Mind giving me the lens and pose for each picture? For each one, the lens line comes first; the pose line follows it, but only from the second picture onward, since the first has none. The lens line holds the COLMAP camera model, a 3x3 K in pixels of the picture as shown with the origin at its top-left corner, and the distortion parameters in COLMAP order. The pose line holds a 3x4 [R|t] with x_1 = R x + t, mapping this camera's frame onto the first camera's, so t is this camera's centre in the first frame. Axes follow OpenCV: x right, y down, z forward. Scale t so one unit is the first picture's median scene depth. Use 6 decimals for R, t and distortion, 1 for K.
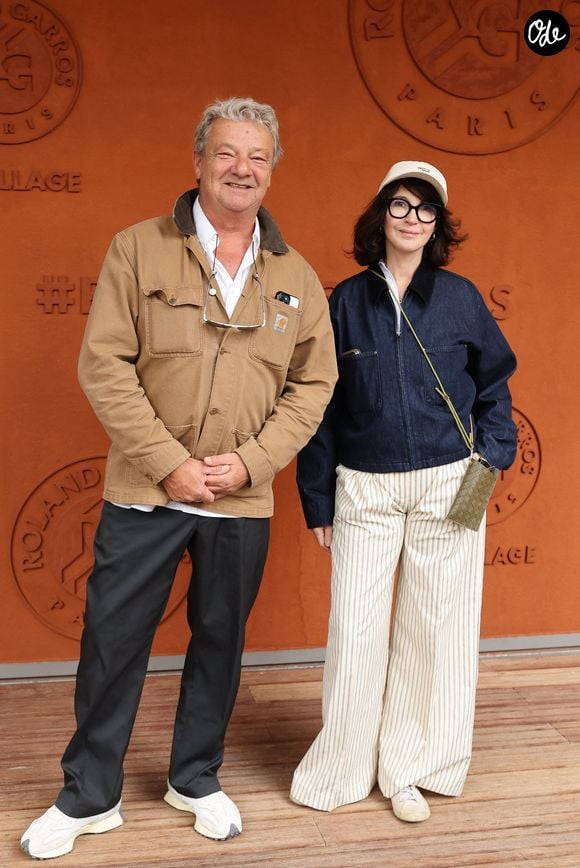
lens RADIAL K [[1209.9, 0, 260.5], [0, 1209.9, 375.8], [0, 0, 1]] dist [-0.006049, 0.000000]
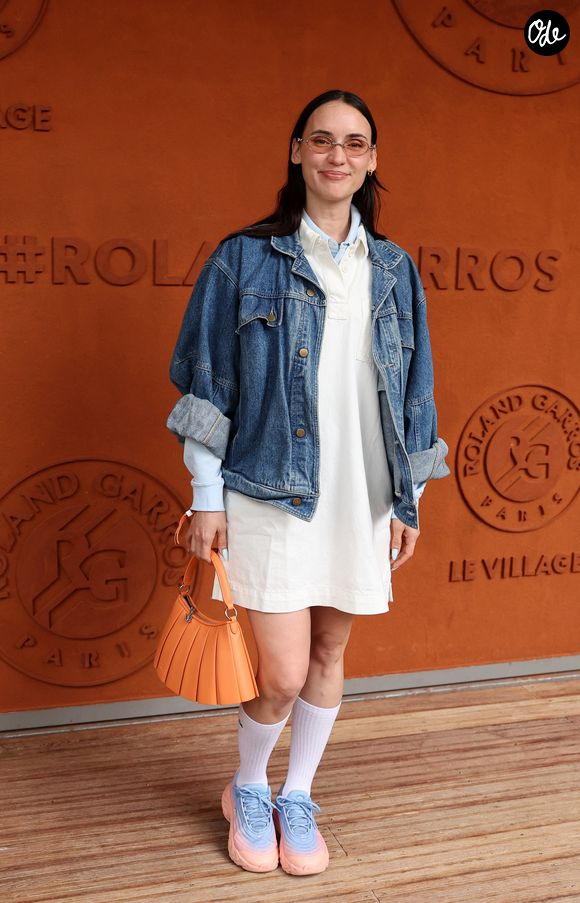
lens RADIAL K [[1322.3, 0, 347.4], [0, 1322.3, 417.6], [0, 0, 1]] dist [0.006035, 0.000000]
pose [[0.990198, -0.014428, 0.138926, -0.076614], [0.008326, 0.998979, 0.044404, 0.000314], [-0.139425, -0.042812, 0.989307, 0.095045]]
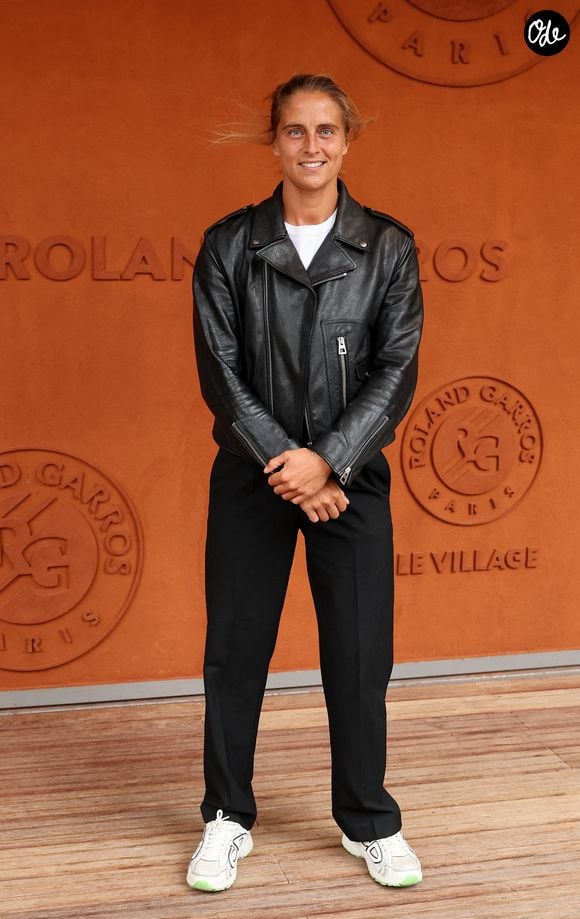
lens RADIAL K [[1579.0, 0, 309.8], [0, 1579.0, 396.0], [0, 0, 1]] dist [-0.000402, 0.000000]
pose [[0.998427, -0.014085, 0.054266, 0.009436], [0.012759, 0.999613, 0.024707, 0.005057], [-0.054593, -0.023976, 0.998221, -0.106277]]
